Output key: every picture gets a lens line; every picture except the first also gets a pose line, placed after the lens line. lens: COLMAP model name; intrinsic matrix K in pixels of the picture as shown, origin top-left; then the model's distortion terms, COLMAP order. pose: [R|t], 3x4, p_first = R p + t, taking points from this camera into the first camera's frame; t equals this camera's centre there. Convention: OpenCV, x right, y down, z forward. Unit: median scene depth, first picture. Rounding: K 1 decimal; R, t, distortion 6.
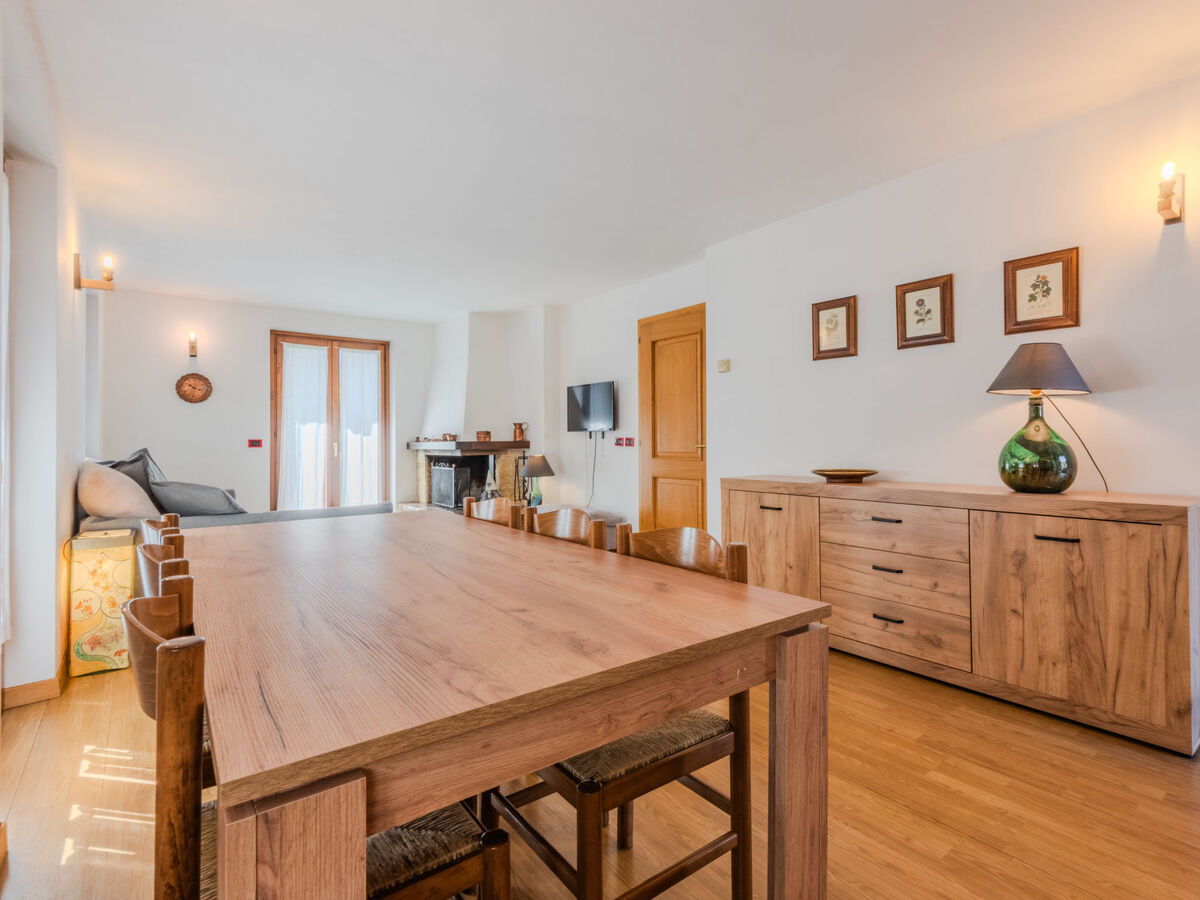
lens RADIAL K [[584.3, 0, 618.3], [0, 584.3, 417.9], [0, 0, 1]] dist [0.019502, -0.000363]
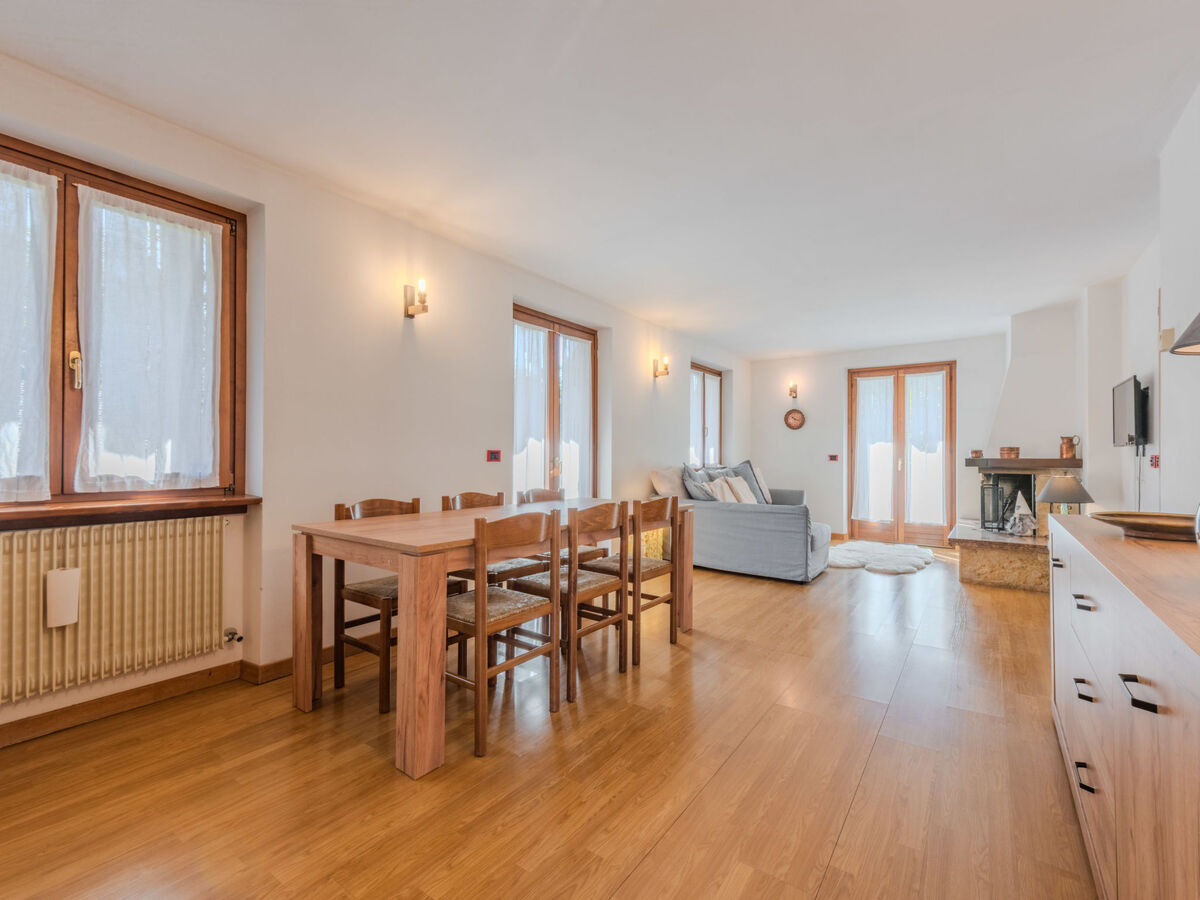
lens RADIAL K [[526.9, 0, 625.7], [0, 526.9, 436.9], [0, 0, 1]] dist [0.014644, -0.004477]
pose [[0.296809, -0.027555, -0.954539, 0.728193], [0.030308, 0.999352, -0.019425, 0.009603], [0.954456, -0.023165, 0.297452, 0.387389]]
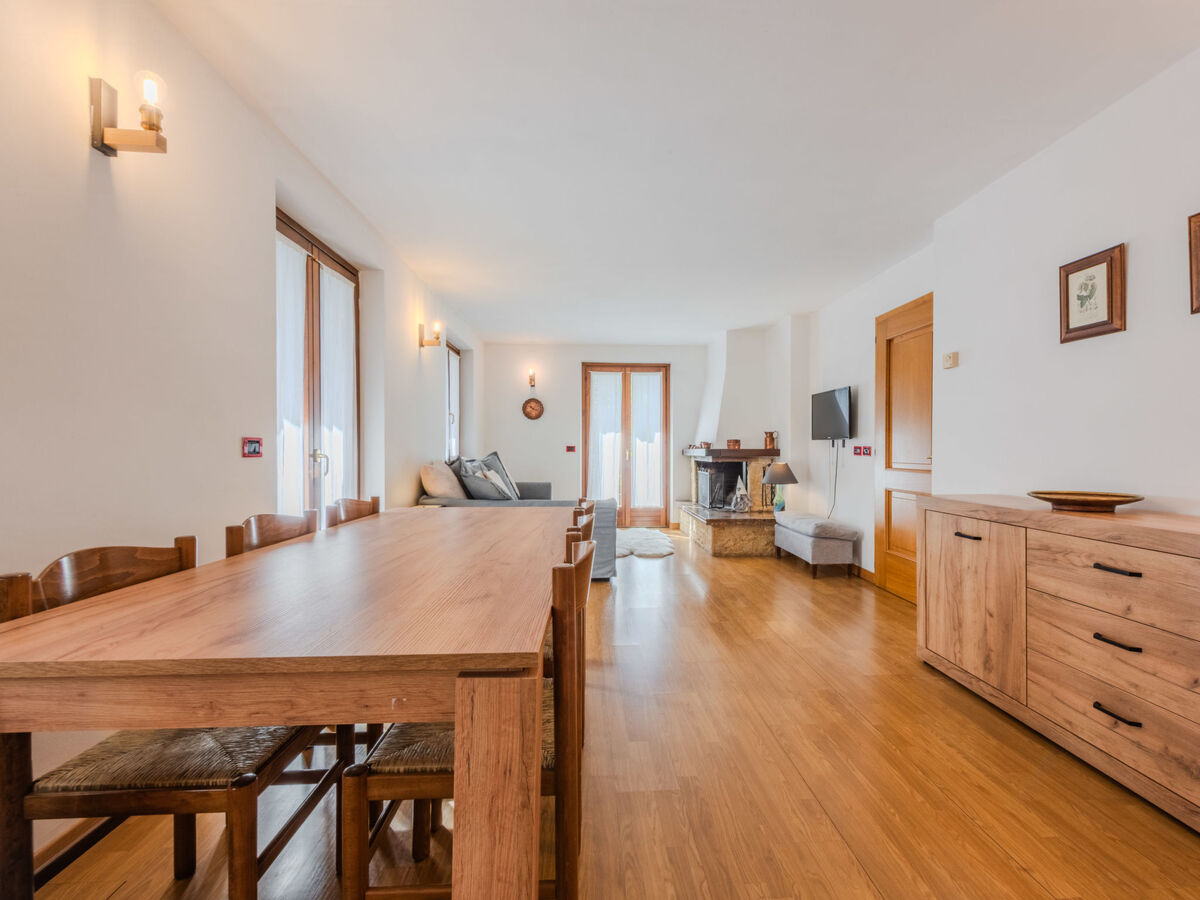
lens RADIAL K [[526.9, 0, 625.7], [0, 526.9, 436.9], [0, 0, 1]] dist [0.014644, -0.004477]
pose [[0.829192, -0.004014, -0.558949, 0.292149], [0.013673, 0.999821, 0.013104, 0.004187], [0.558796, -0.018508, 0.829098, 0.157008]]
